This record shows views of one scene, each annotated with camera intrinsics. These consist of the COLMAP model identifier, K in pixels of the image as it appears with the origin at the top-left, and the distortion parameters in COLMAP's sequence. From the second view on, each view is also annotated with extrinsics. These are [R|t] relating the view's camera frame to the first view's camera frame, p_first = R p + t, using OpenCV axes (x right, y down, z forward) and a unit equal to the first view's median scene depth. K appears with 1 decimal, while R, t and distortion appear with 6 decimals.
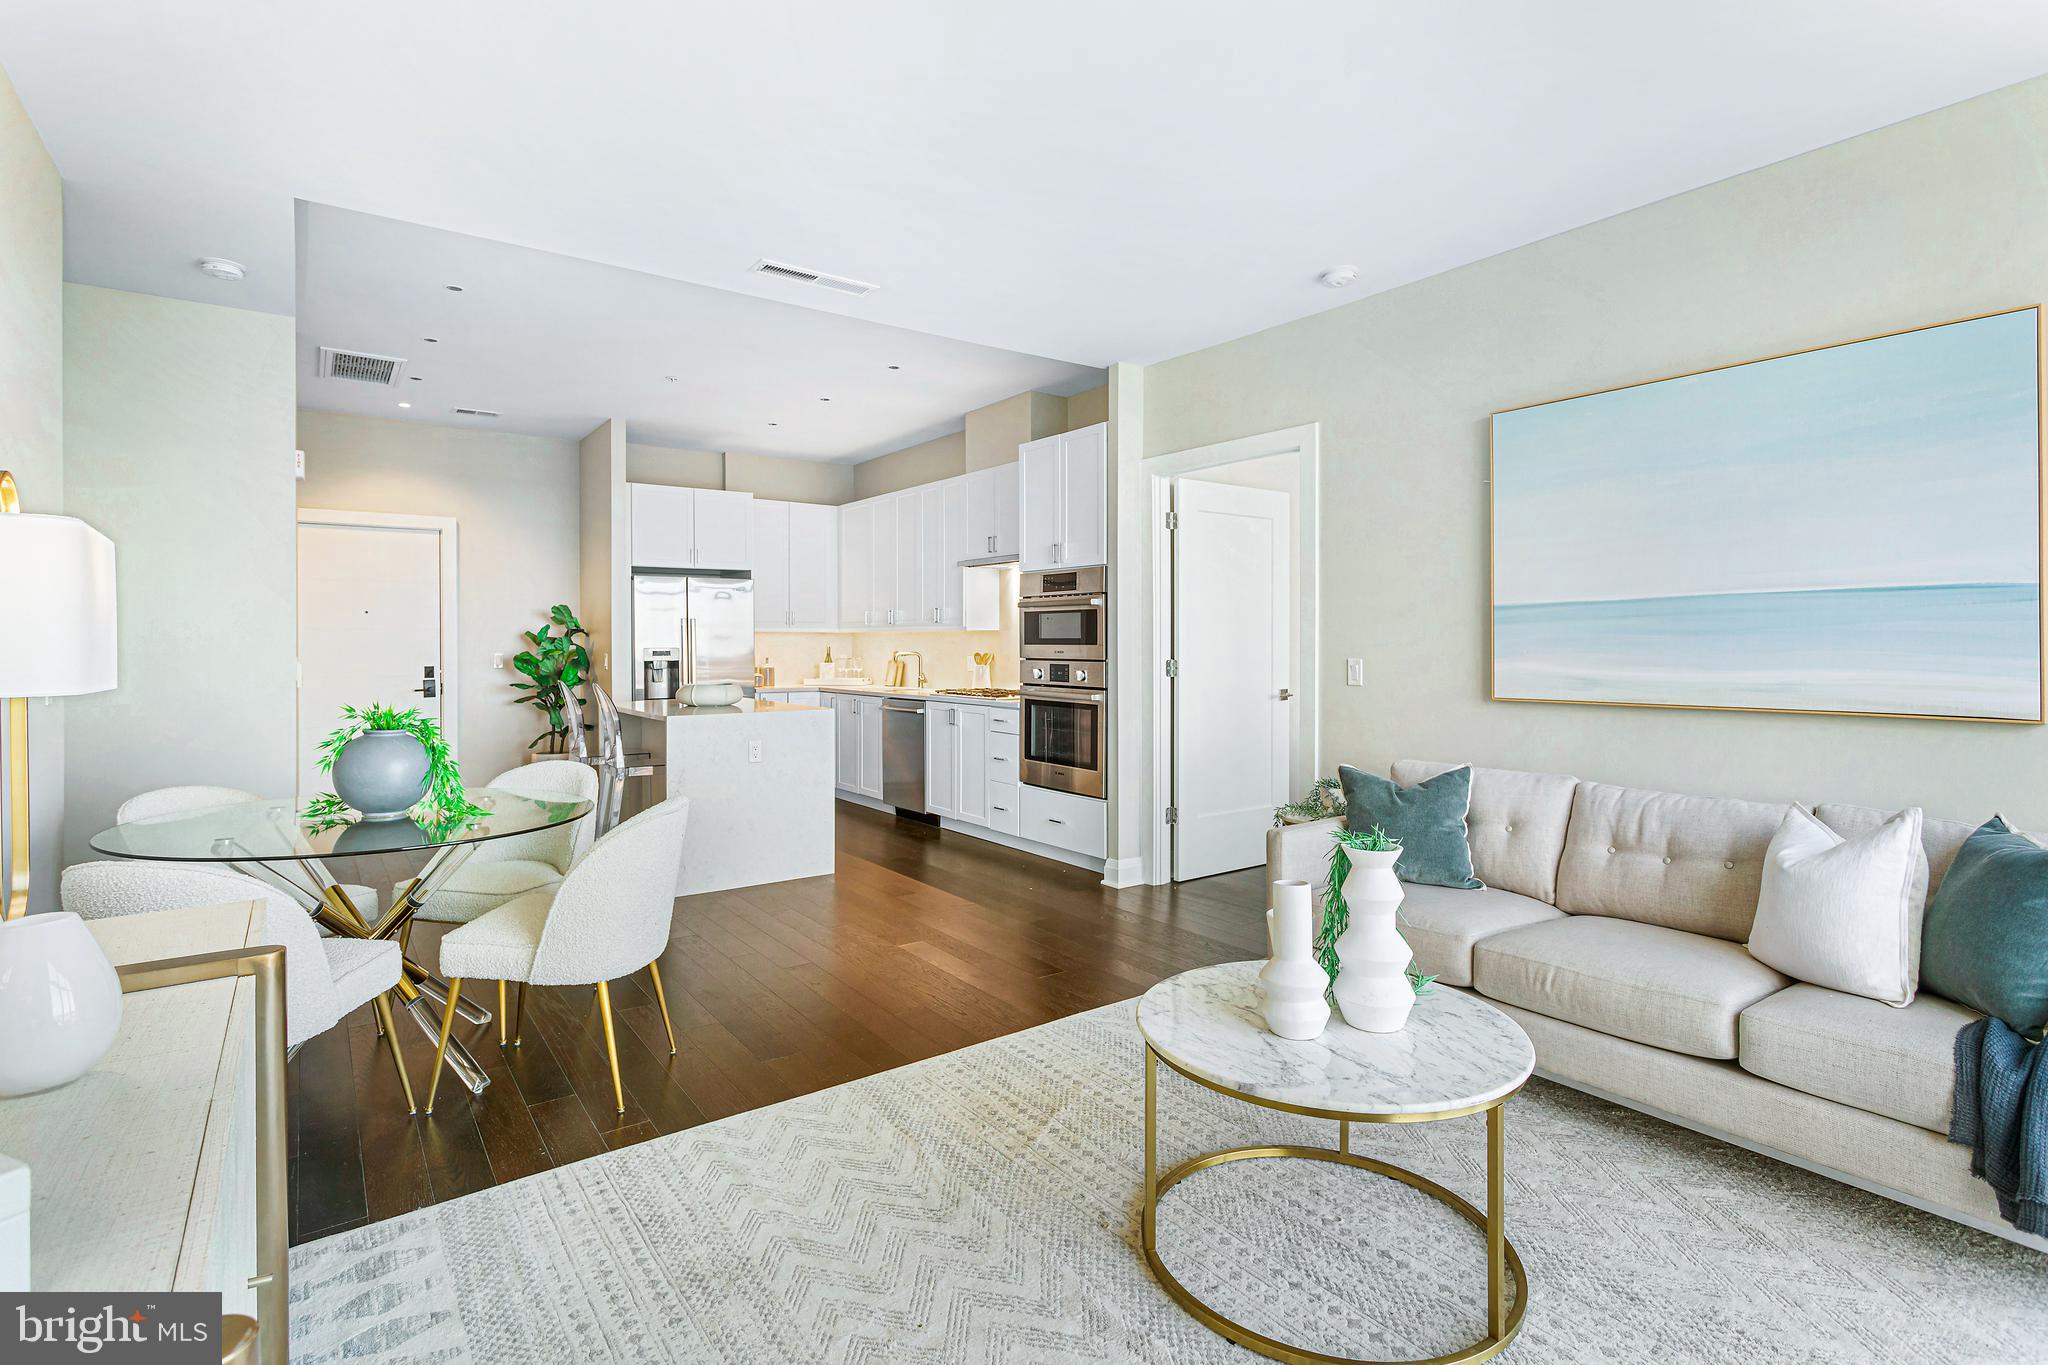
lens RADIAL K [[980.5, 0, 1017.9], [0, 980.5, 652.7], [0, 0, 1]] dist [-0.002694, 0.000042]
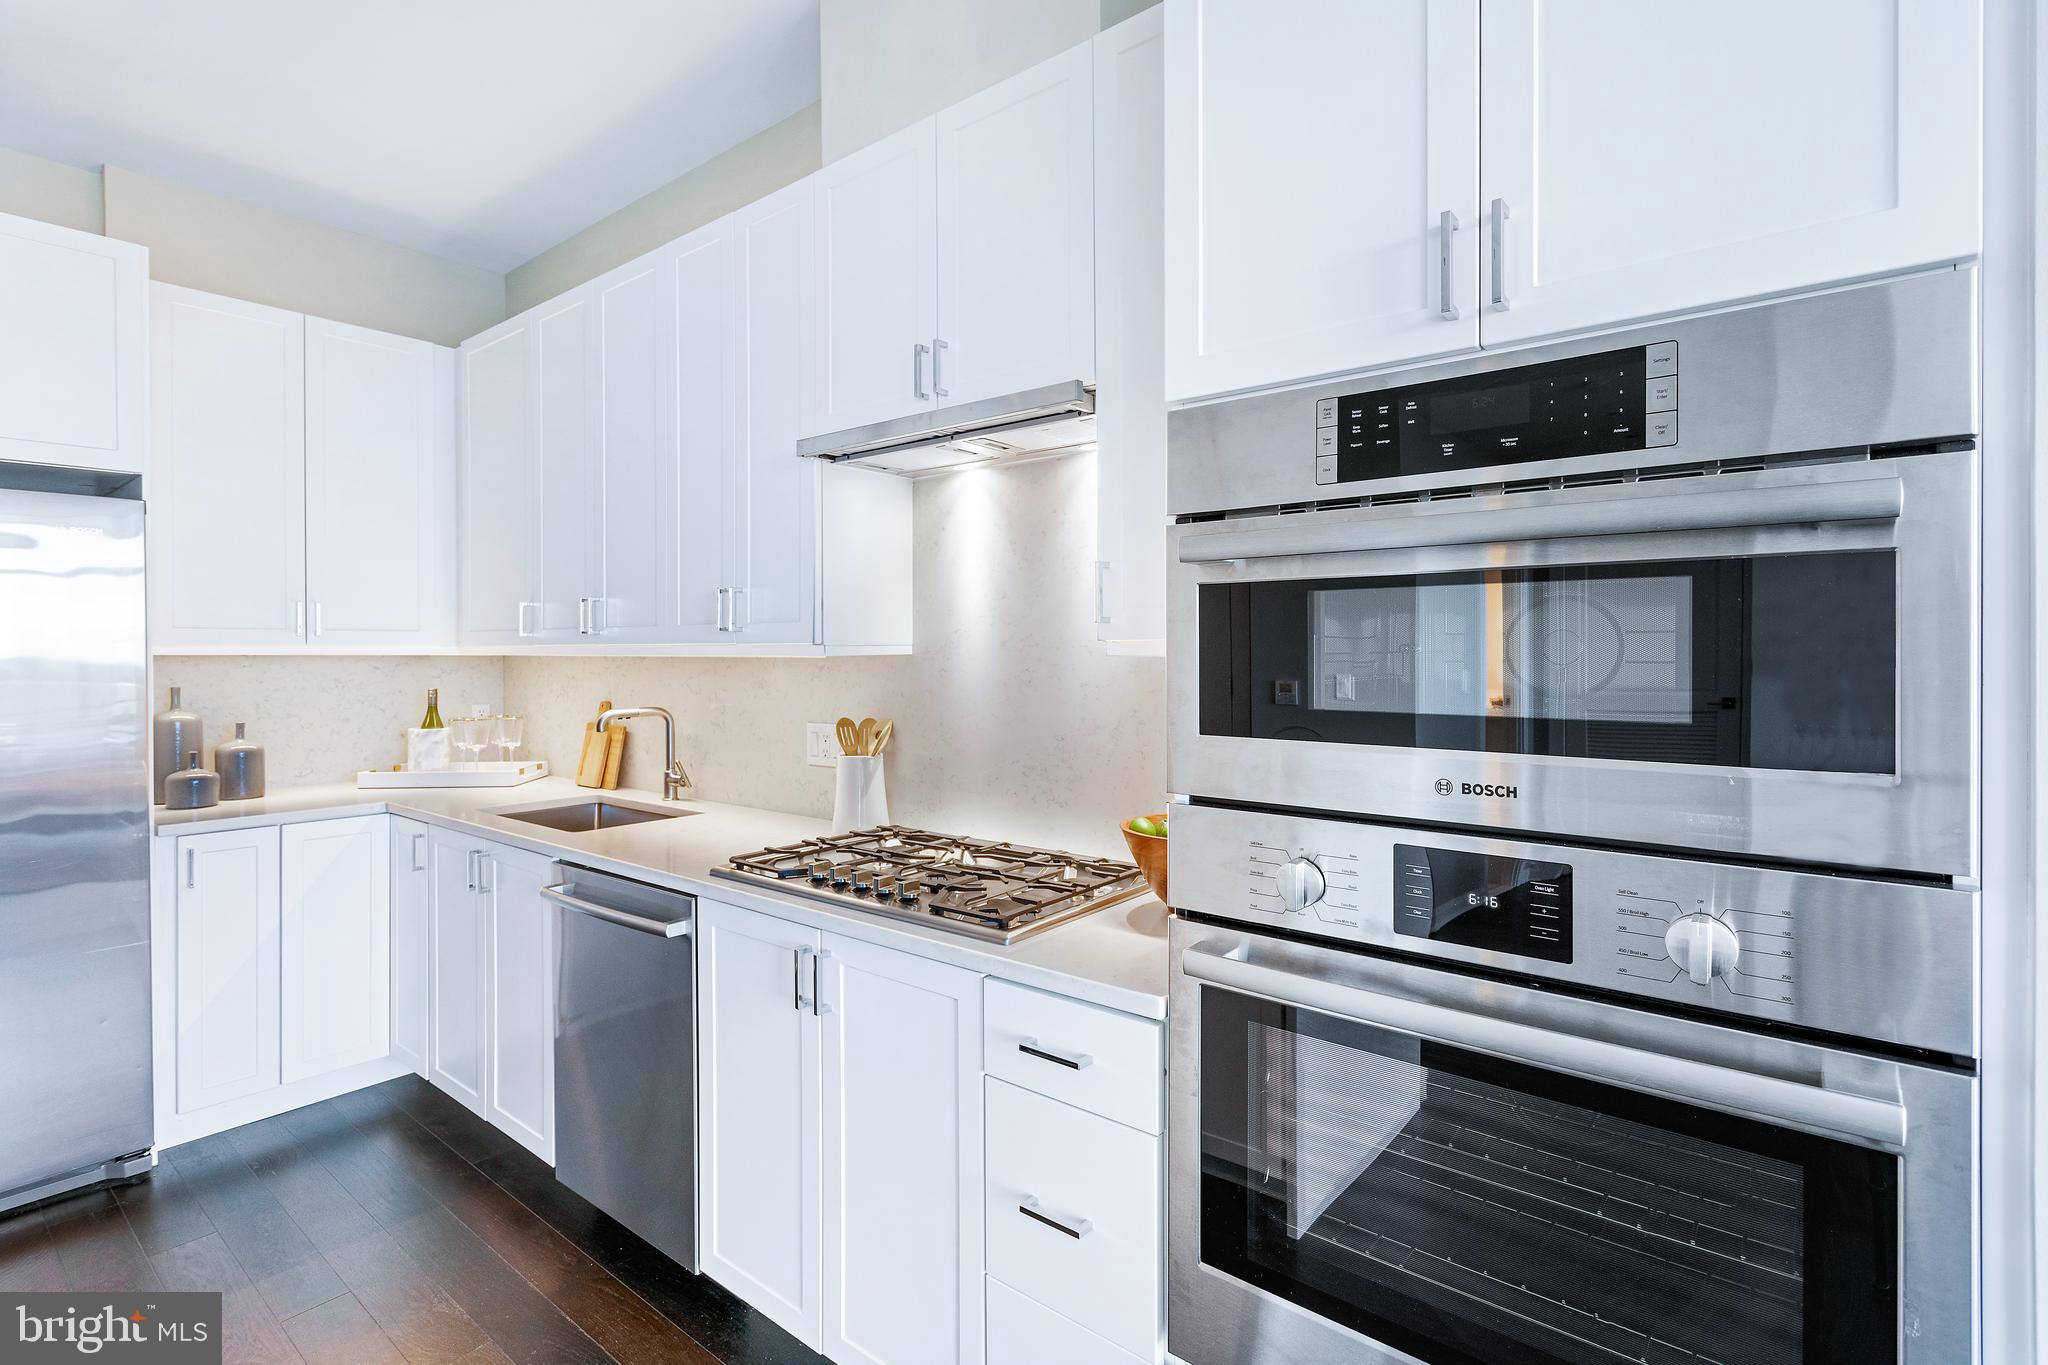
lens RADIAL K [[980.5, 0, 1017.9], [0, 980.5, 652.7], [0, 0, 1]] dist [-0.002694, 0.000042]
pose [[0.967789, -0.001009, 0.251759, -0.078019], [0.003650, 0.999943, -0.010020, -0.021859], [-0.251734, 0.010616, 0.967738, 0.720337]]
